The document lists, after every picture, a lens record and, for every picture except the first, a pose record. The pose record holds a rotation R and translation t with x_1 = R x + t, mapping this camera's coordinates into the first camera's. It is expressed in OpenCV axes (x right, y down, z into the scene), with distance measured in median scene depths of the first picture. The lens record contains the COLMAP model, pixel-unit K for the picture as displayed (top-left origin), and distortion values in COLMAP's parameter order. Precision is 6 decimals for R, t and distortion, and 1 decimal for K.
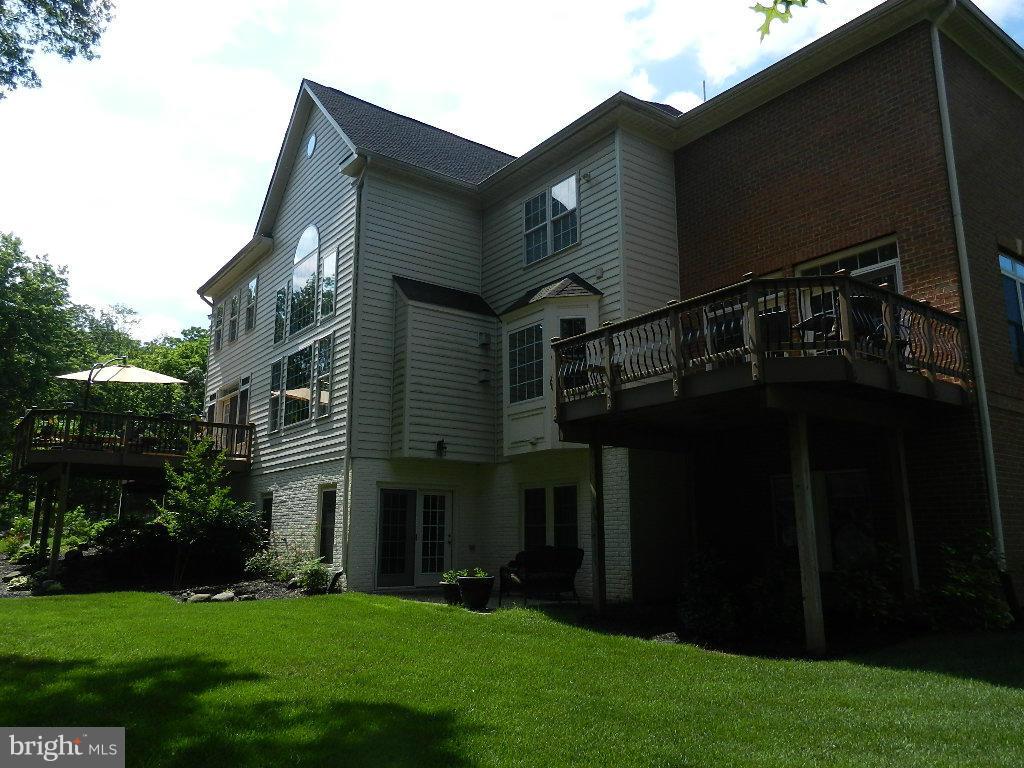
lens RADIAL K [[761.7, 0, 512.4], [0, 761.7, 383.7], [0, 0, 1]] dist [0.002791, 0.003758]
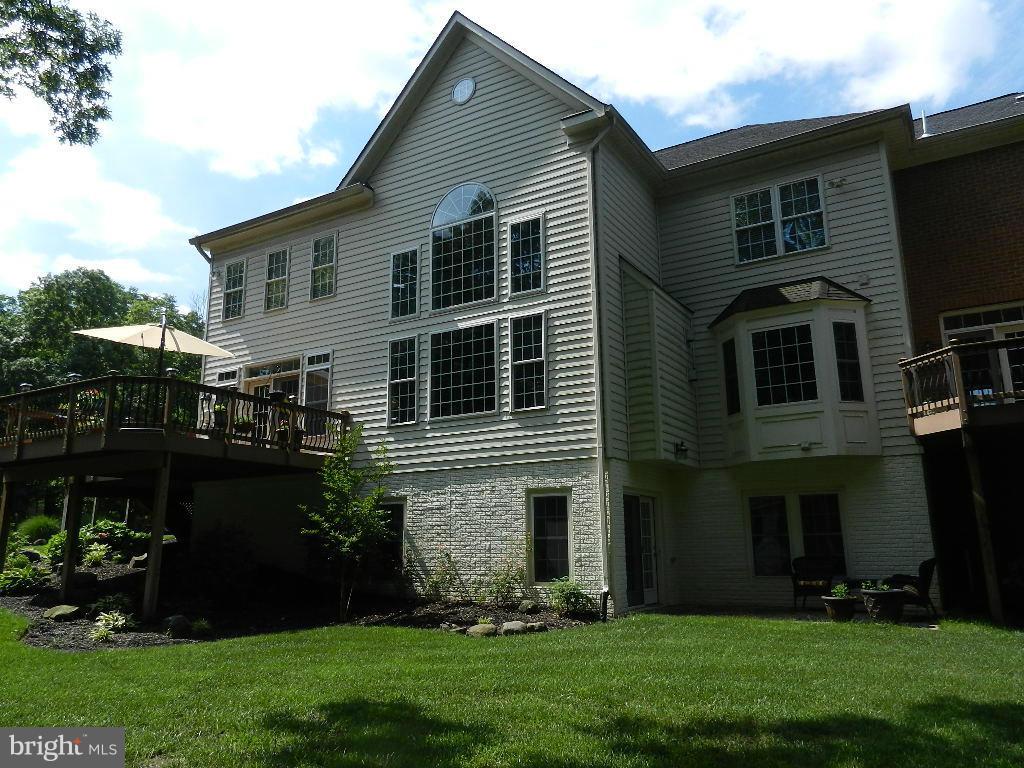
lens RADIAL K [[761.7, 0, 512.1], [0, 761.7, 382.1], [0, 0, 1]] dist [0.002791, 0.003758]
pose [[0.925673, 0.067785, 0.372203, -0.617955], [-0.061979, 0.997697, -0.027557, 0.040425], [-0.373214, 0.002440, 0.927742, 0.229333]]
